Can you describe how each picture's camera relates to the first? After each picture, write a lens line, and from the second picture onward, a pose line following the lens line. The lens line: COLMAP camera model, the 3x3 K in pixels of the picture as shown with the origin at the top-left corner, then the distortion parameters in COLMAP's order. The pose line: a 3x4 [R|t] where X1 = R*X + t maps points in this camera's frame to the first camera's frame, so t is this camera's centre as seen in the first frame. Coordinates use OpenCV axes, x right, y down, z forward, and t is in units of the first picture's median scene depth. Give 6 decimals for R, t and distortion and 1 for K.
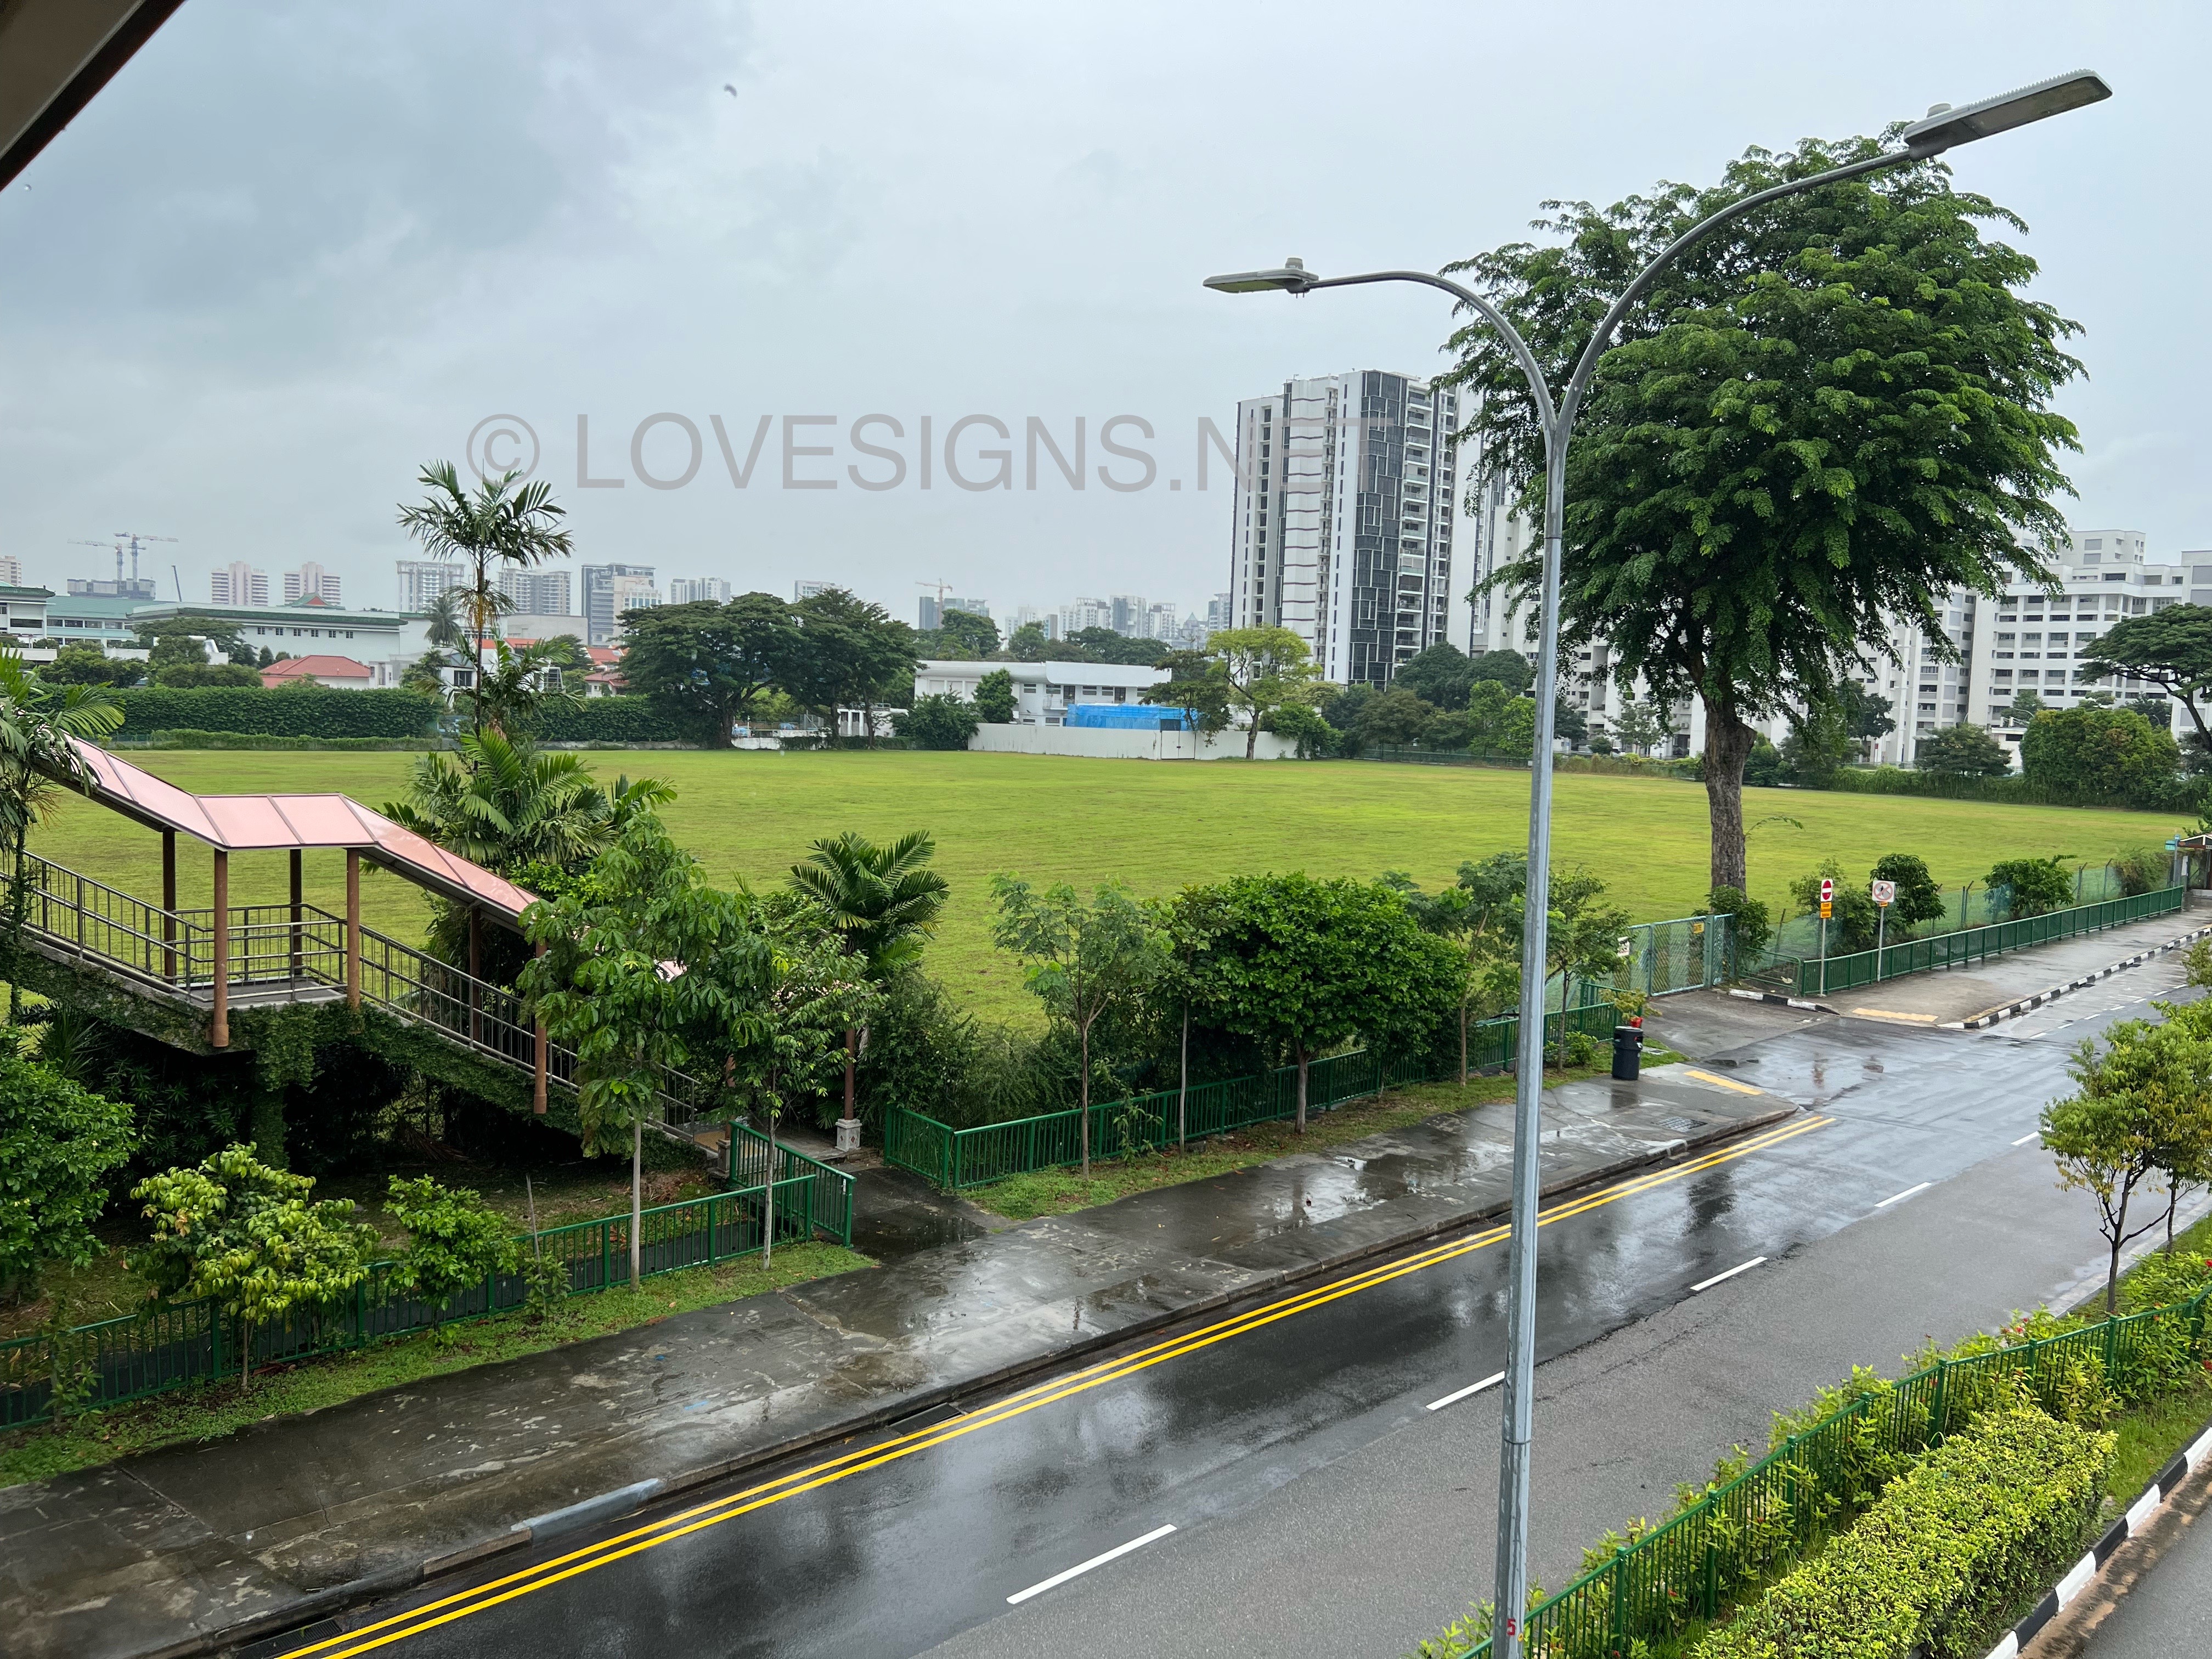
lens RADIAL K [[1682.8, 0, 1141.9], [0, 1682.8, 858.7], [0, 0, 1]] dist [0.008133, -0.009888]
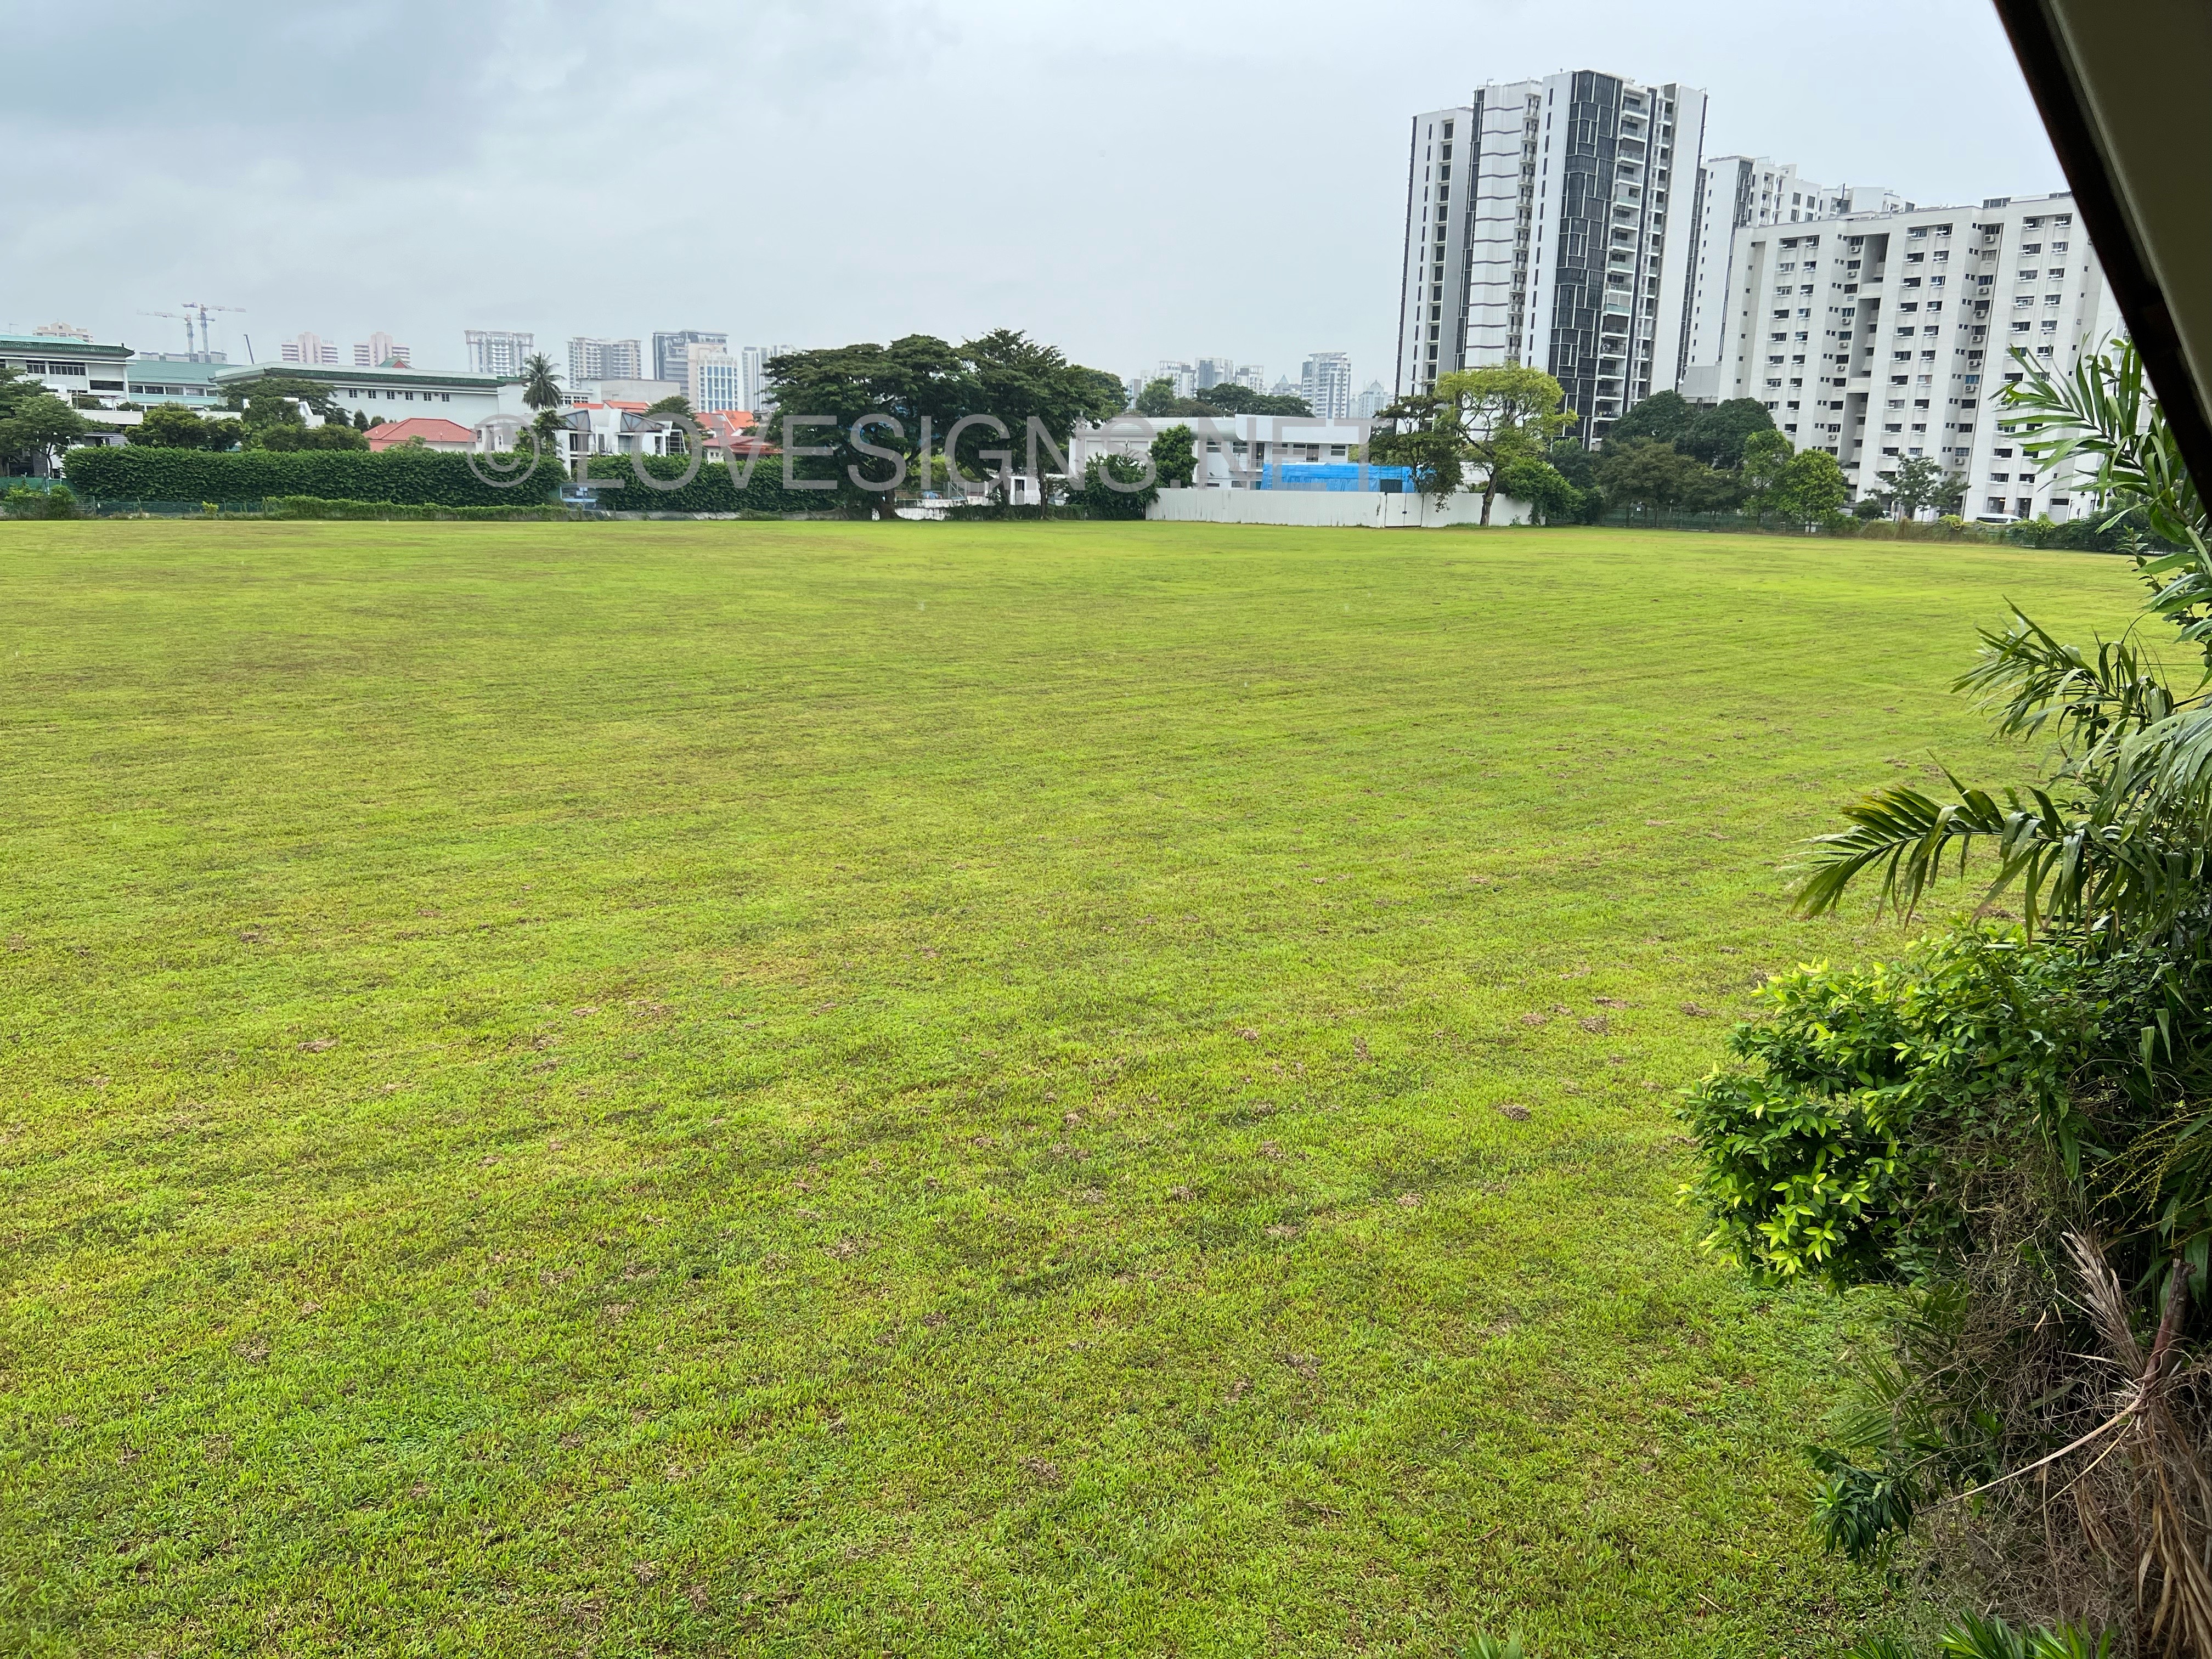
lens RADIAL K [[1700.8, 0, 1109.6], [0, 1700.8, 834.8], [0, 0, 1]] dist [0.009402, 0.004454]
pose [[0.998088, 0.004730, -0.061629, -0.060861], [0.002465, 0.993228, 0.116151, -0.003010], [0.061761, -0.116081, 0.991318, 0.086273]]
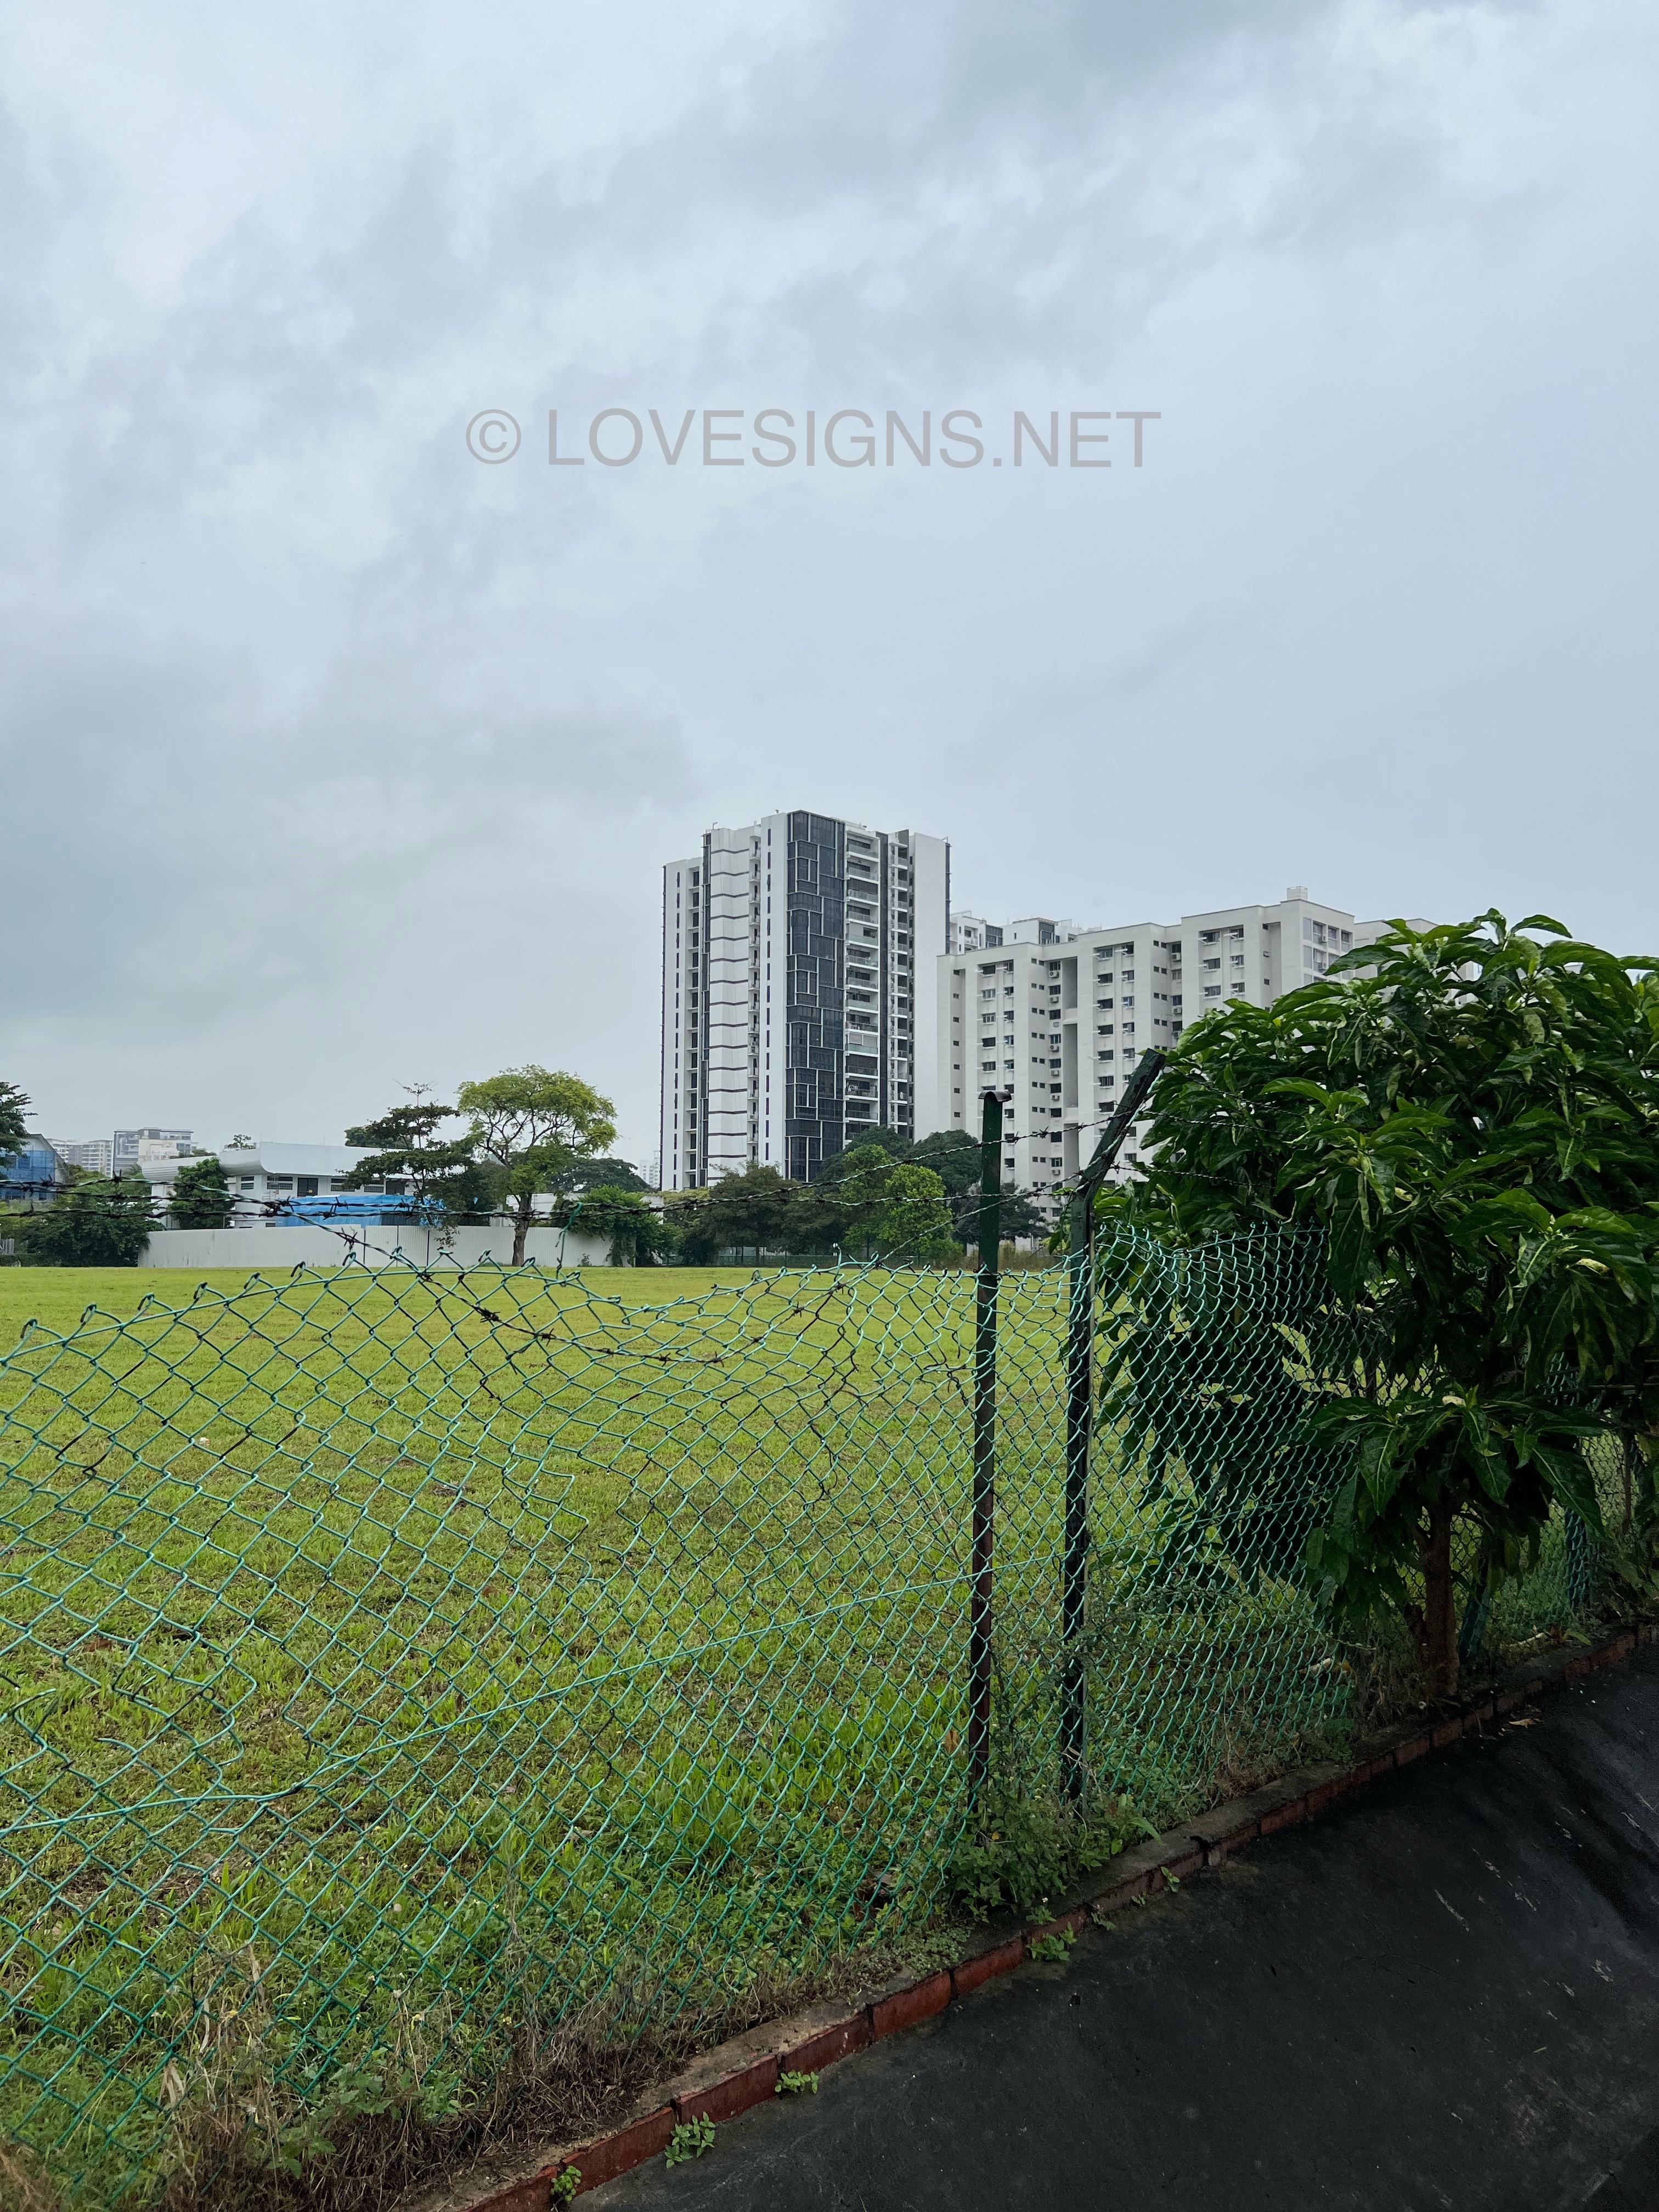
lens RADIAL K [[1678.0, 0, 829.5], [0, 1678.0, 1106.0], [0, 0, 1]] dist [0.121042, -0.001132]
pose [[0.998669, -0.023798, 0.045769, 0.133618], [0.031746, 0.982850, -0.181656, 0.004858], [-0.040661, 0.182867, 0.982296, 0.254831]]
